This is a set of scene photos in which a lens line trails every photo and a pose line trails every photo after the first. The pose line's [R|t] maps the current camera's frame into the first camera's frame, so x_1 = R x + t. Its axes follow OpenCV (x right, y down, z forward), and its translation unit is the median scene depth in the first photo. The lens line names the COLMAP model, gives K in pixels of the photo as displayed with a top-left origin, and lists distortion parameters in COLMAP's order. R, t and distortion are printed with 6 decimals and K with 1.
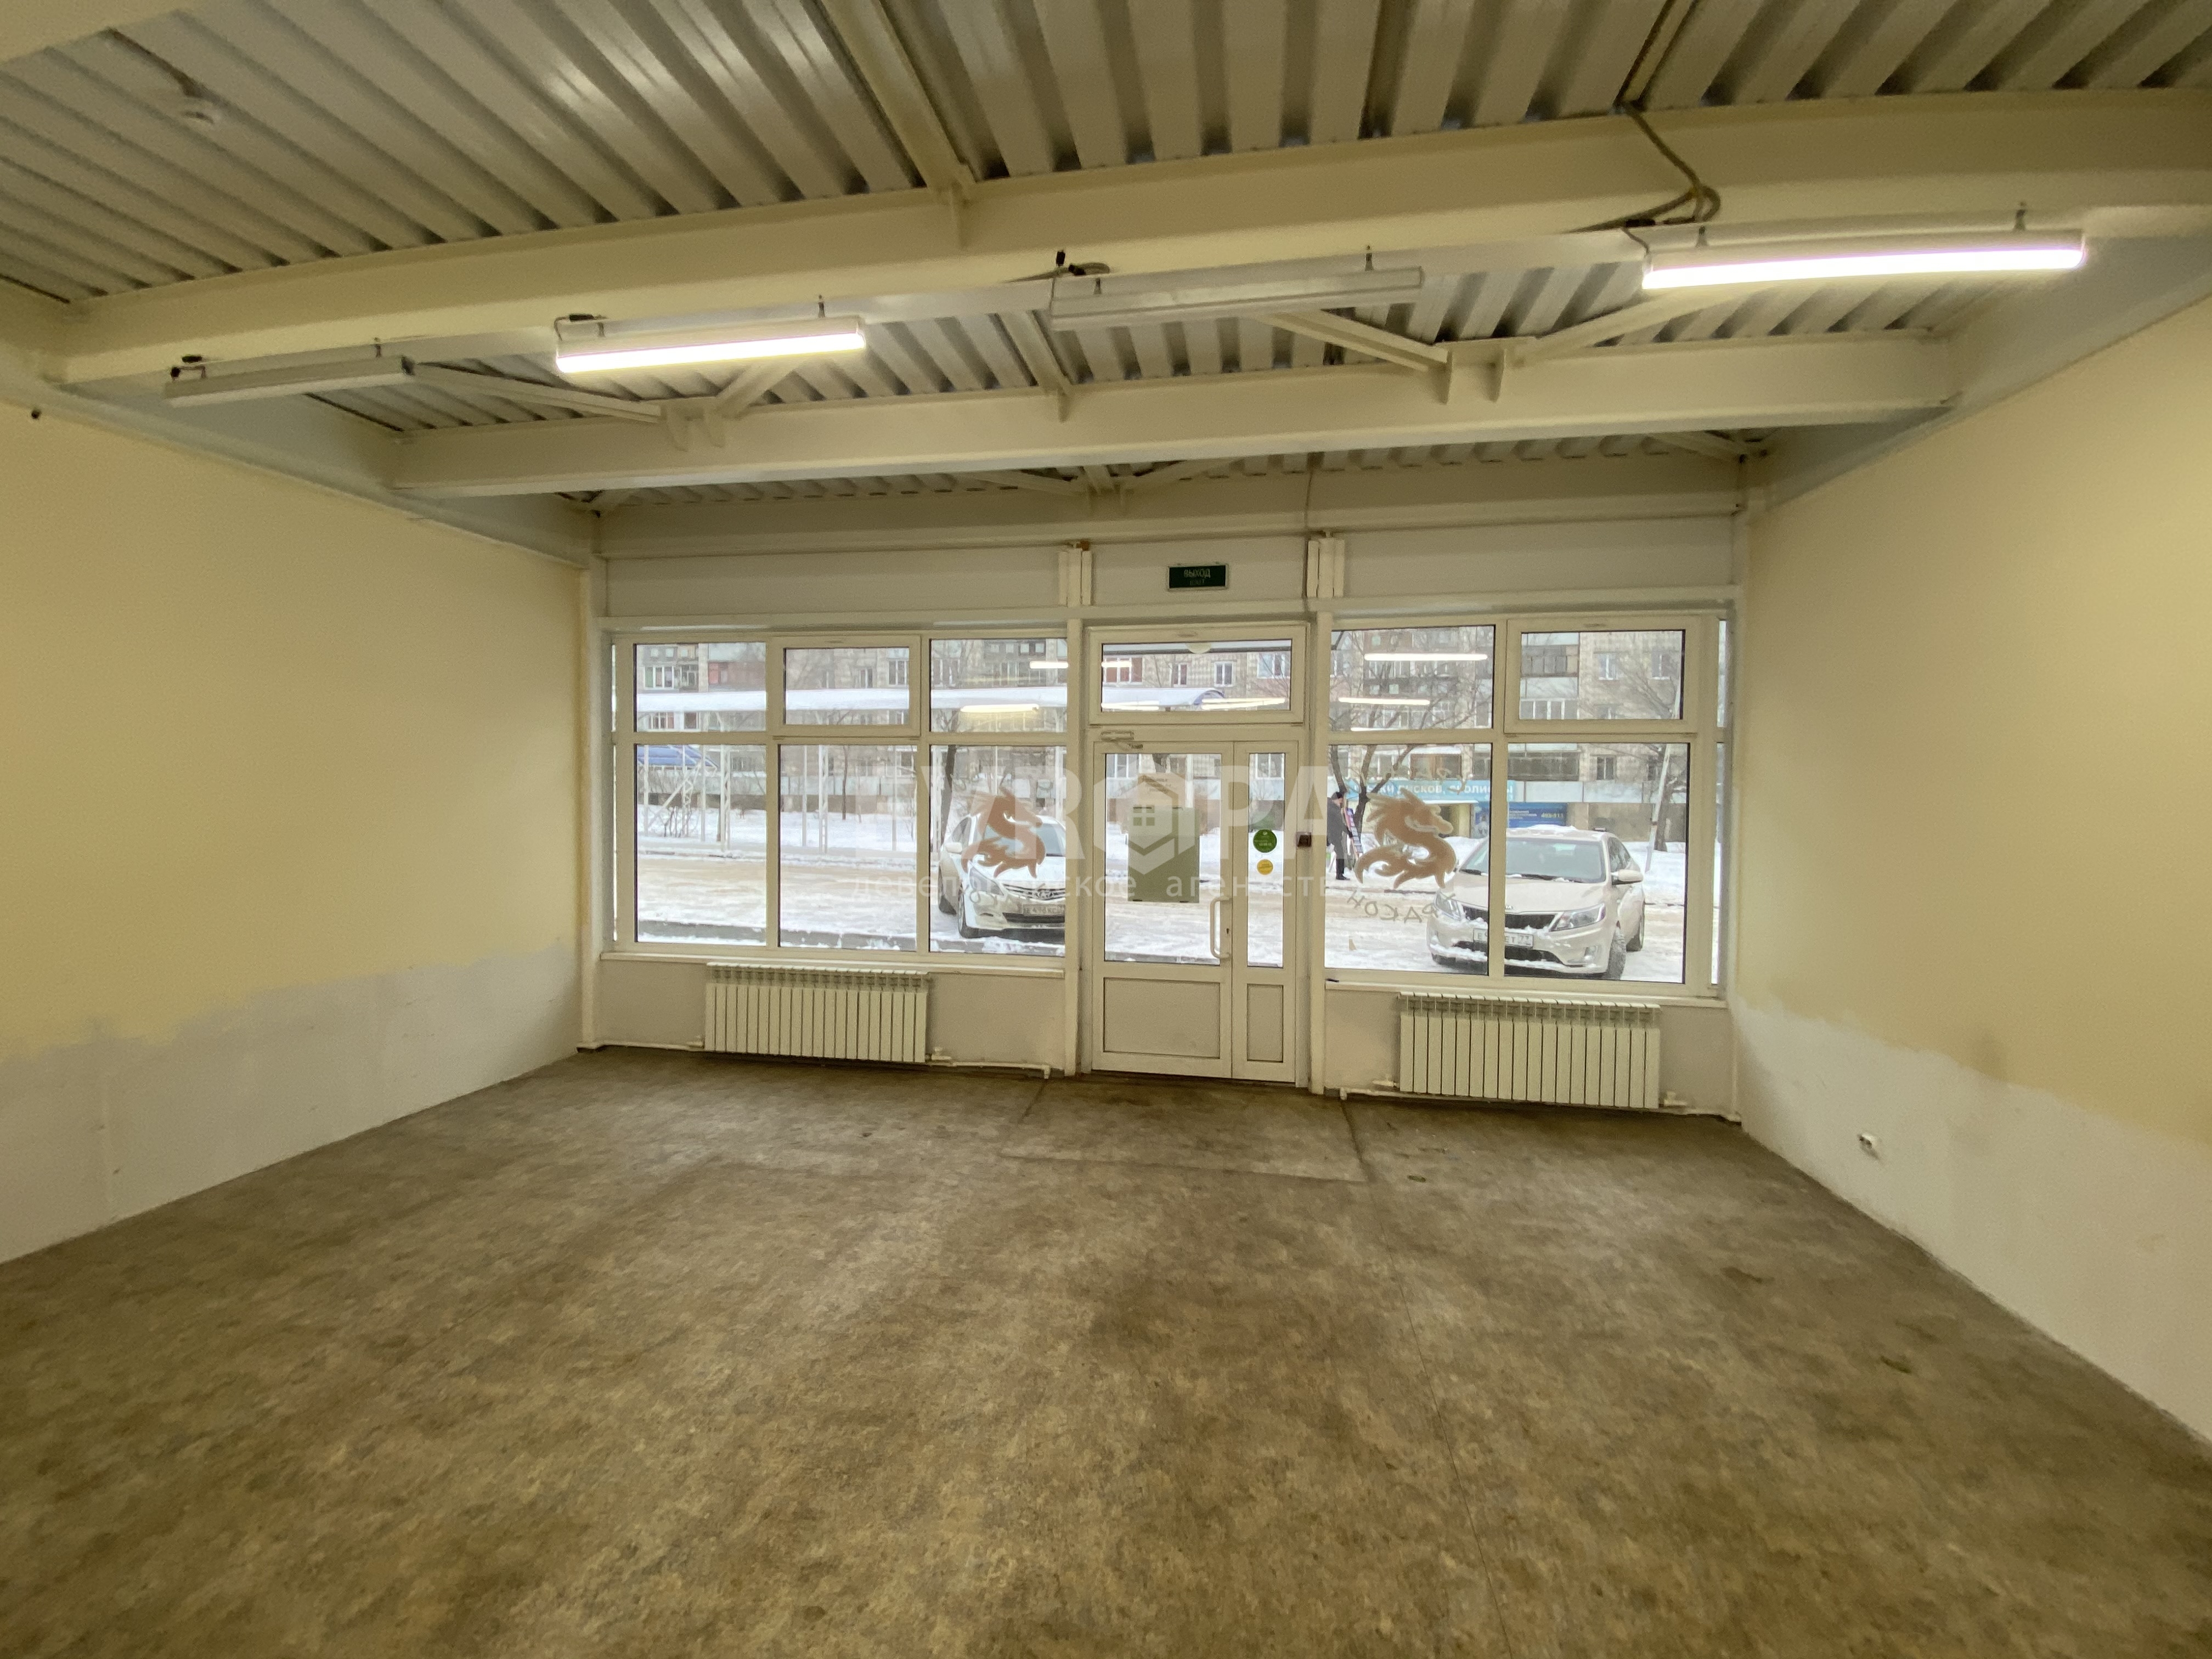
lens RADIAL K [[908.1, 0, 1106.0], [0, 908.1, 829.5], [0, 0, 1]] dist [0.029214, -0.022118]
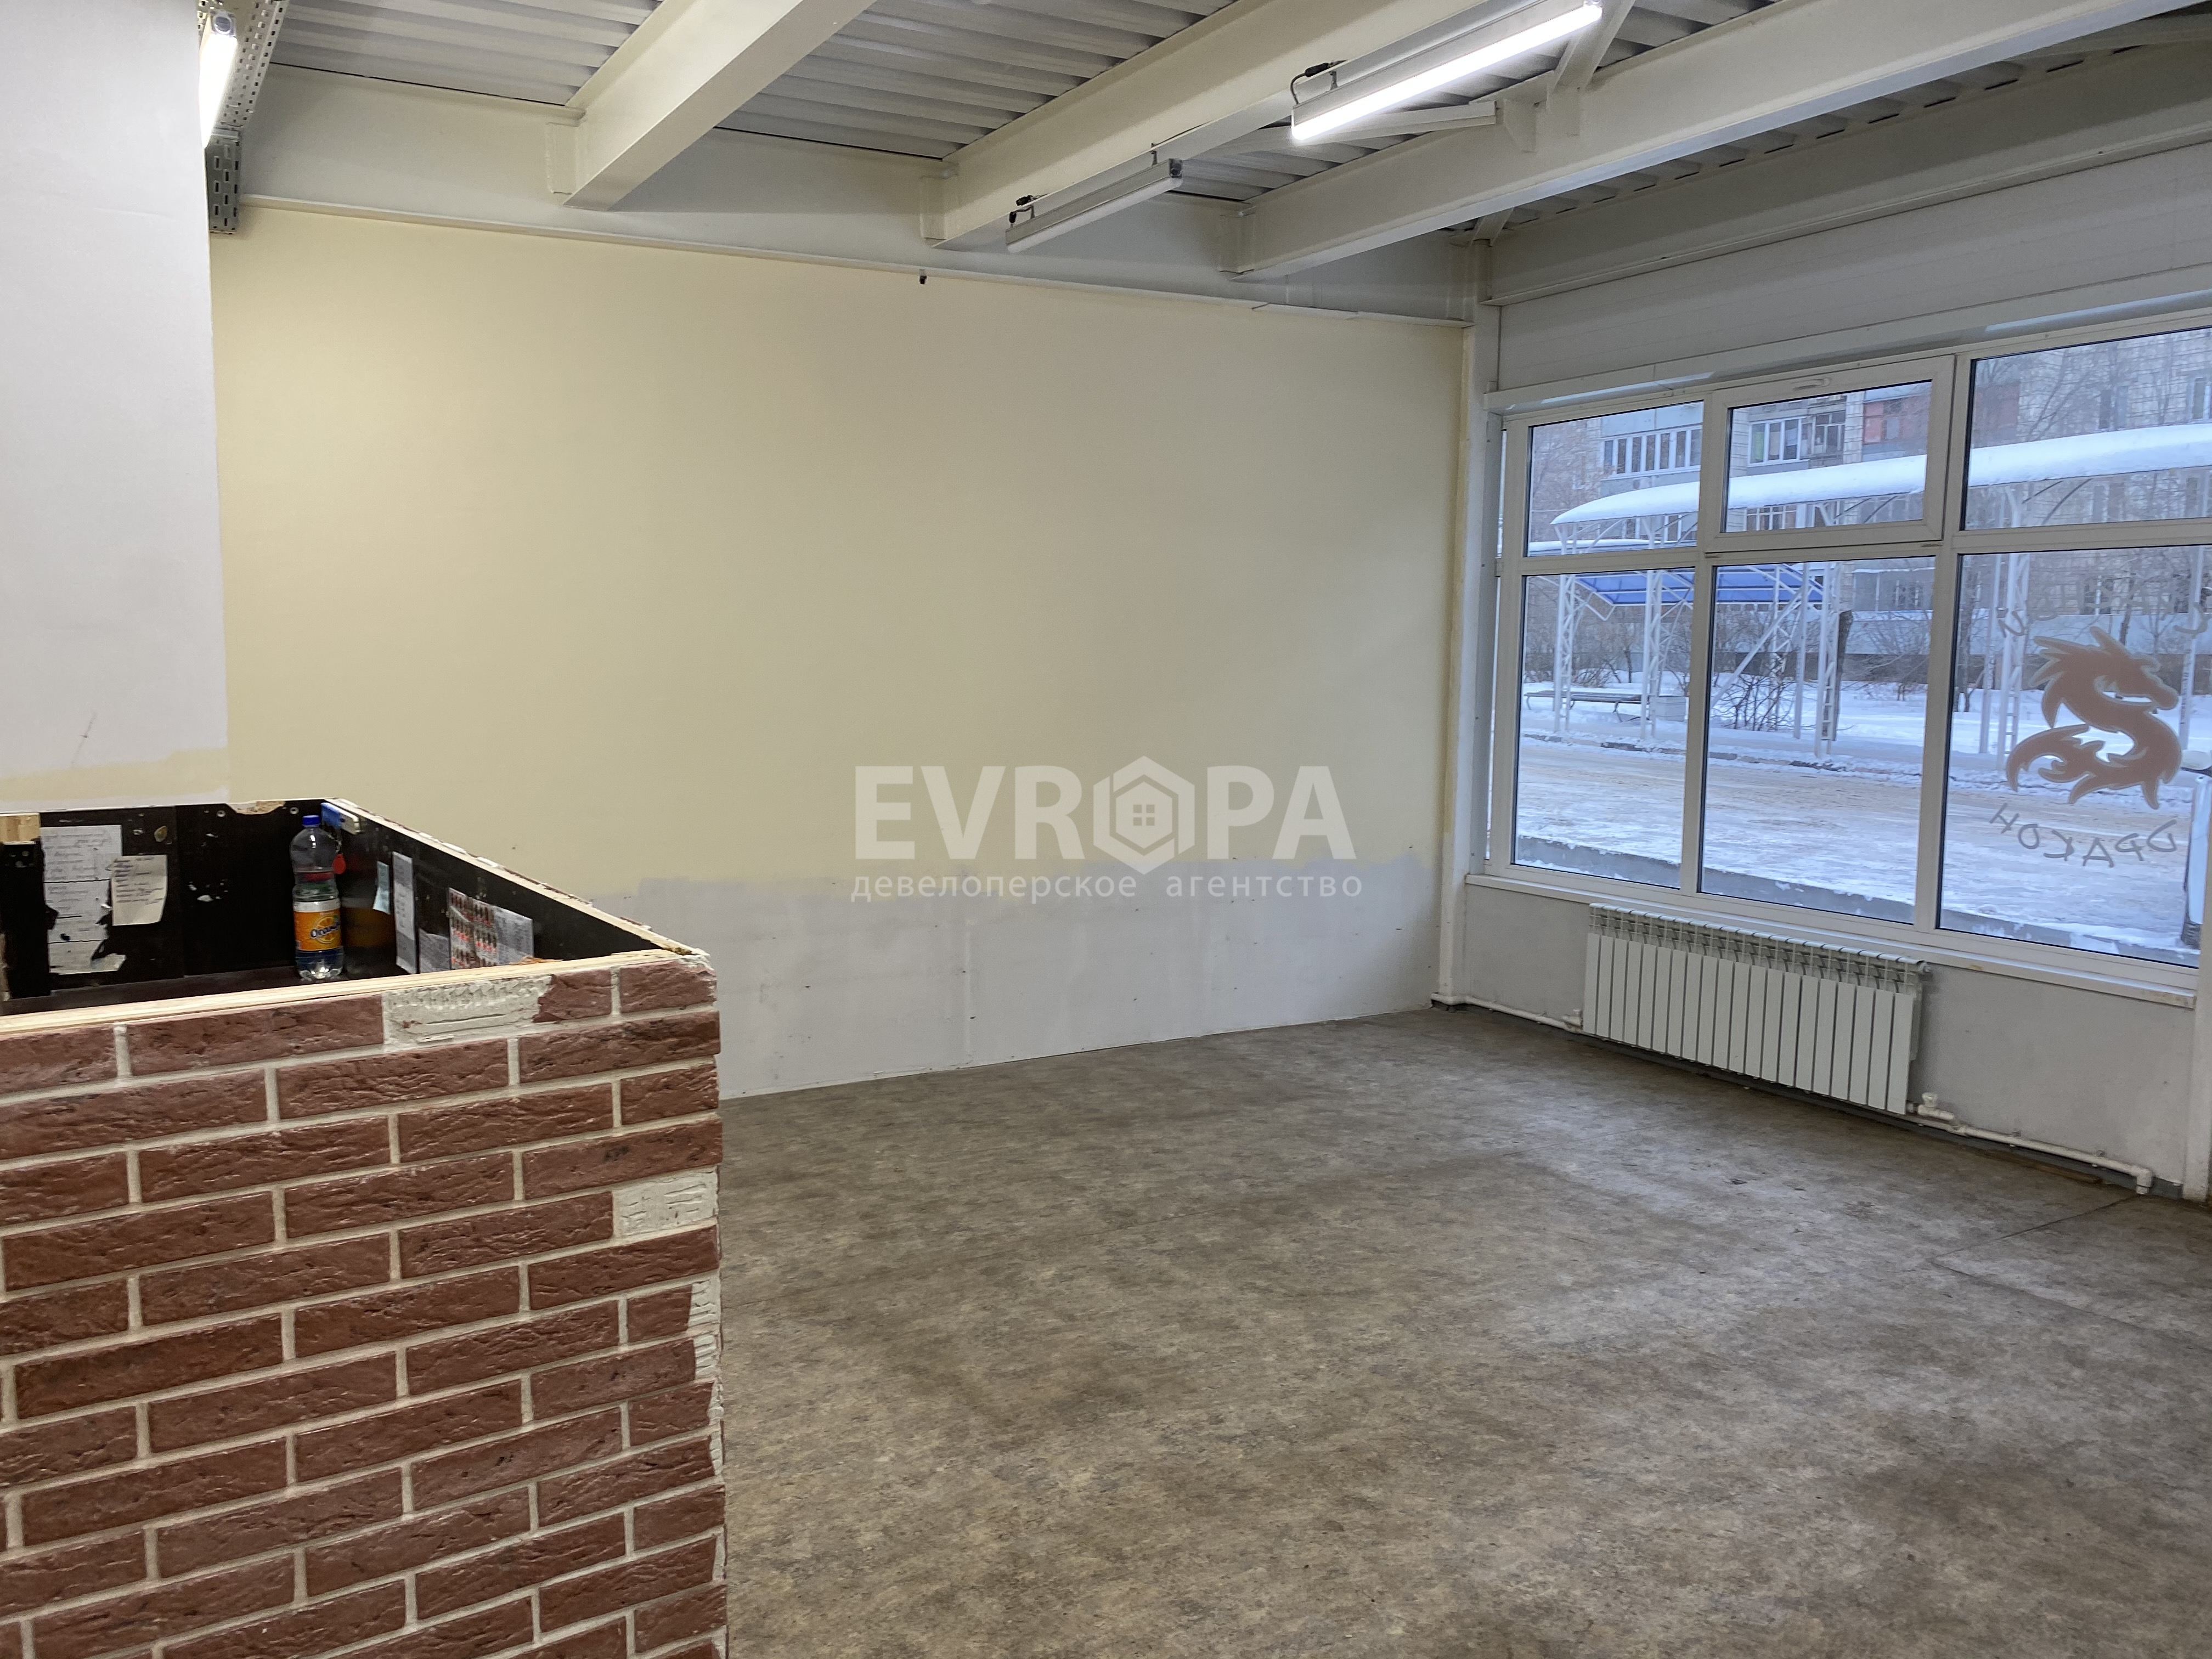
lens RADIAL K [[1717.3, 0, 1106.0], [0, 1717.3, 829.5], [0, 0, 1]] dist [0.103395, -0.097465]
pose [[0.670428, 0.077429, -0.737923, 0.330537], [-0.032702, 0.996657, 0.074867, 0.012160], [0.741253, -0.026061, 0.670719, -0.143407]]
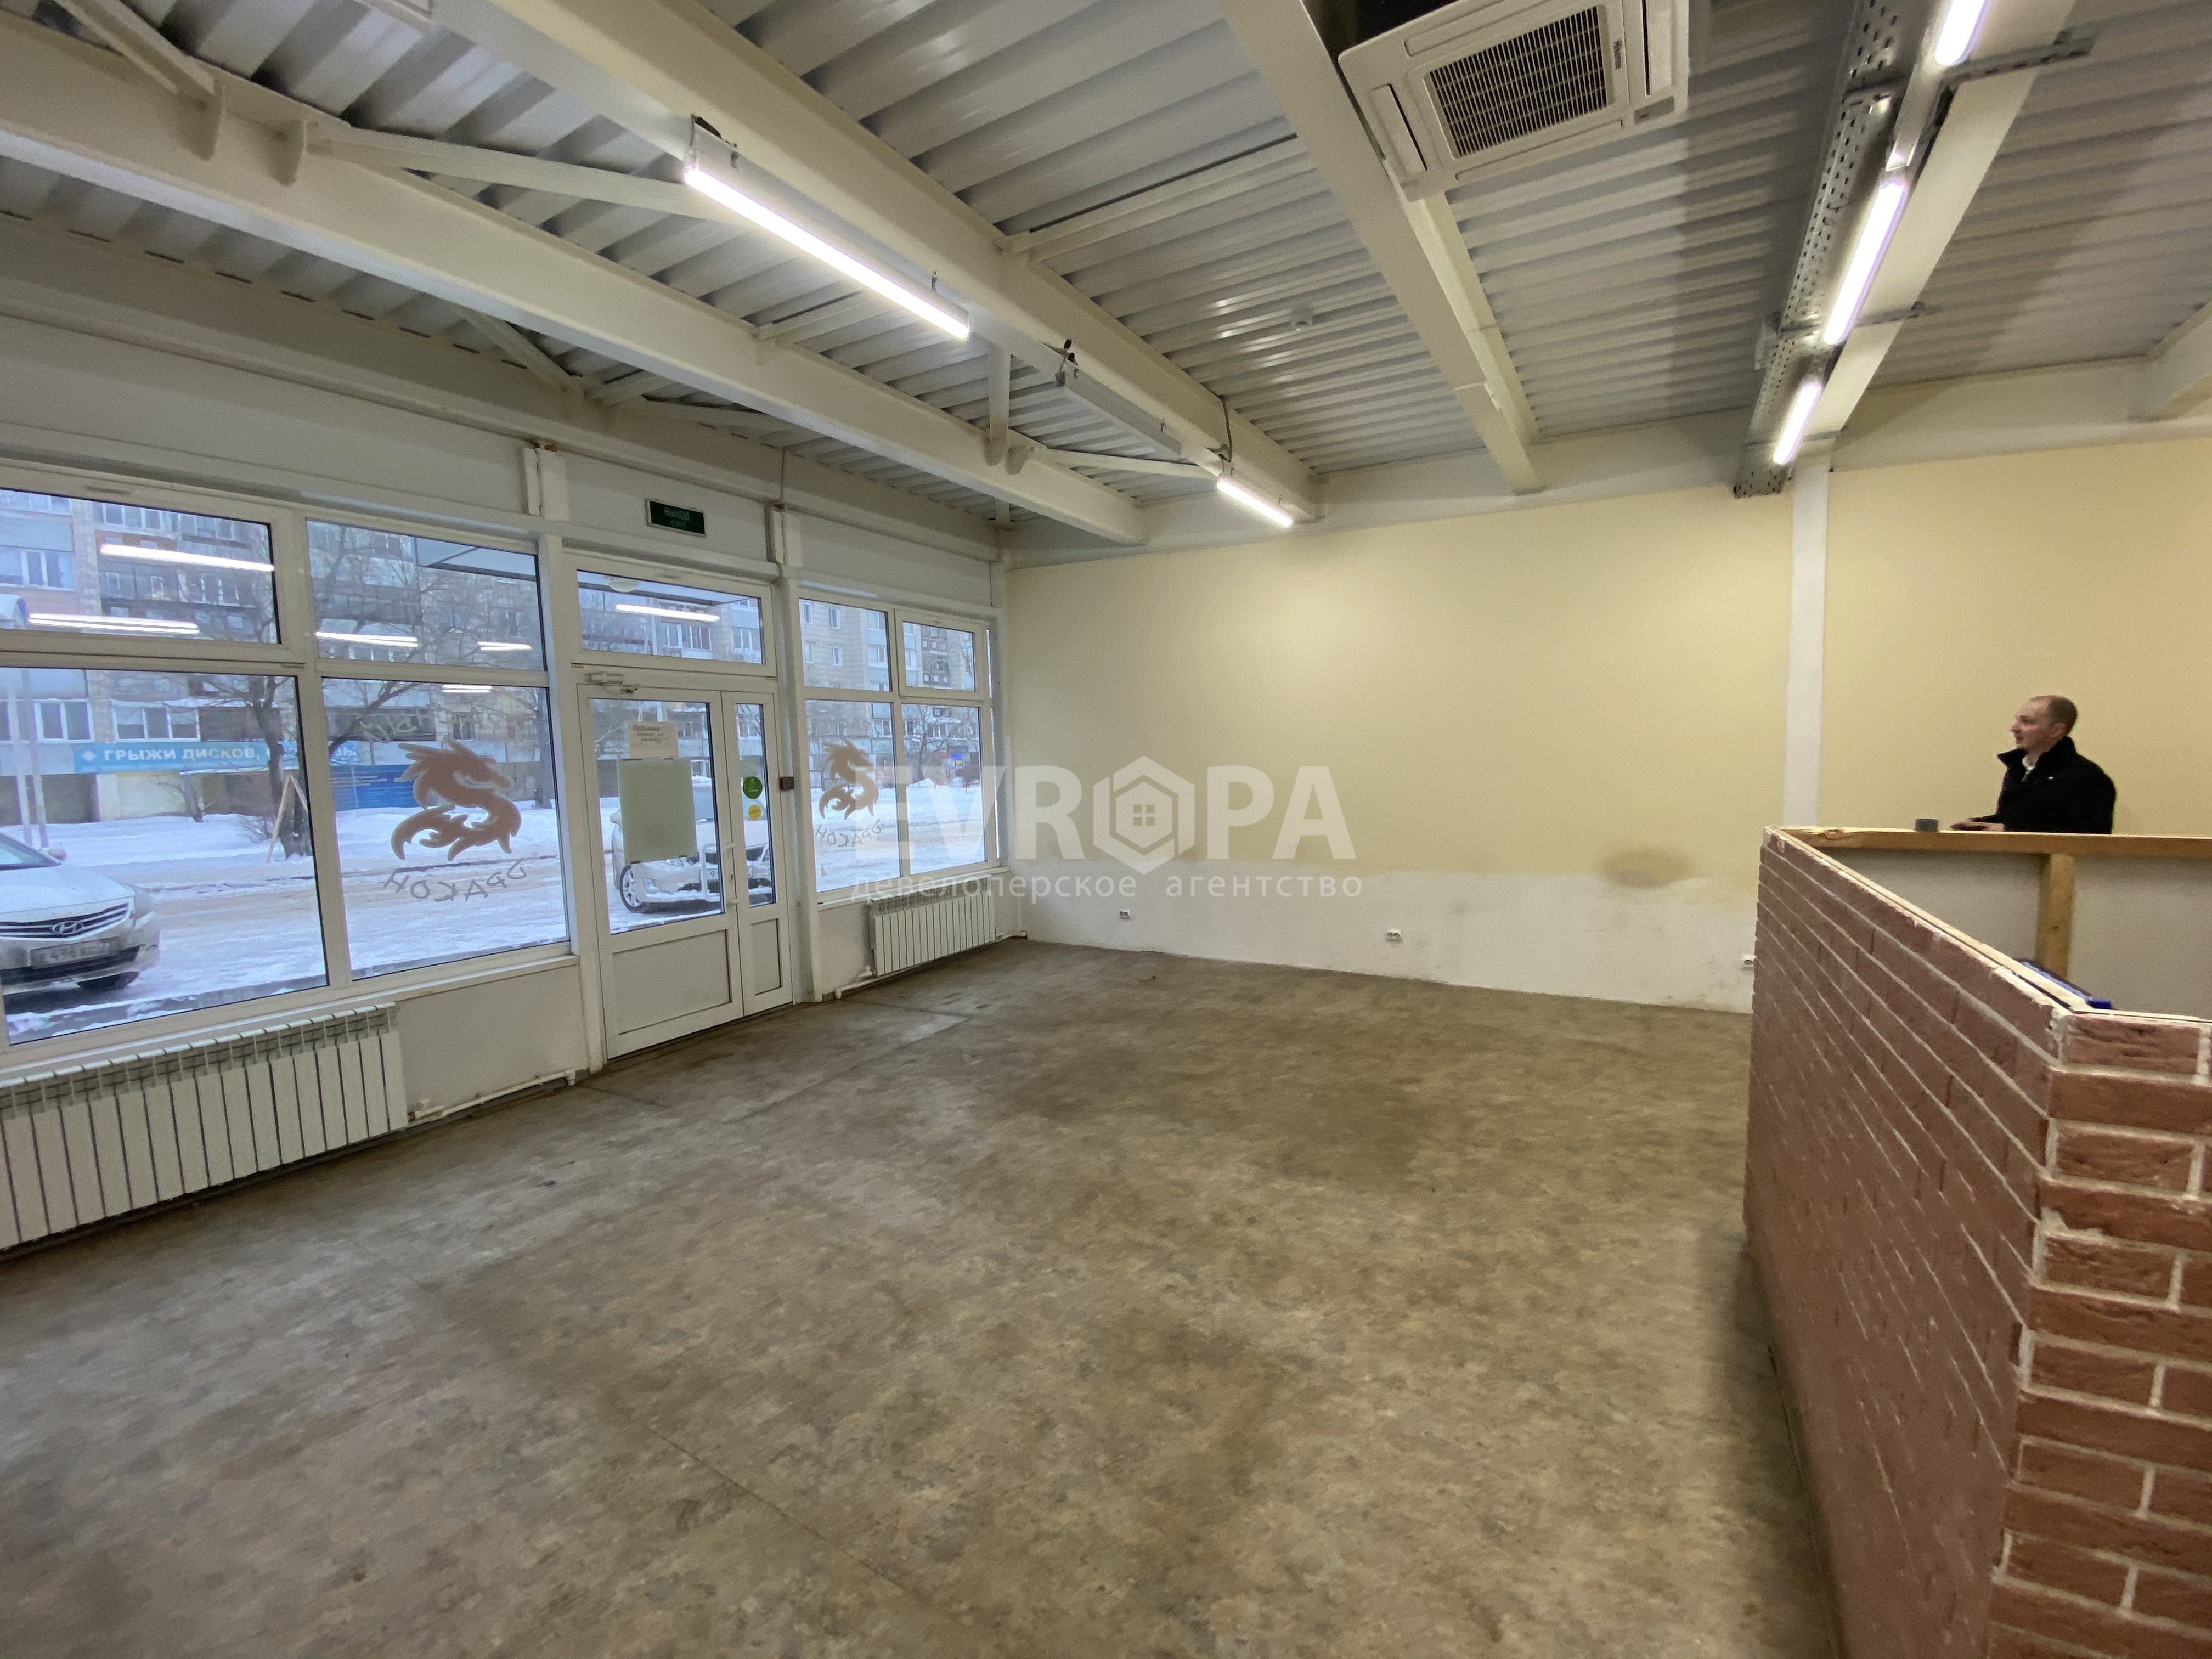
lens RADIAL K [[873.9, 0, 1125.3], [0, 873.9, 860.5], [0, 0, 1]] dist [0.005994, -0.018965]
pose [[0.356450, -0.136663, 0.924265, -0.757211], [0.068503, 0.990405, 0.120023, 0.004805], [-0.931800, 0.020533, 0.362392, 0.270300]]
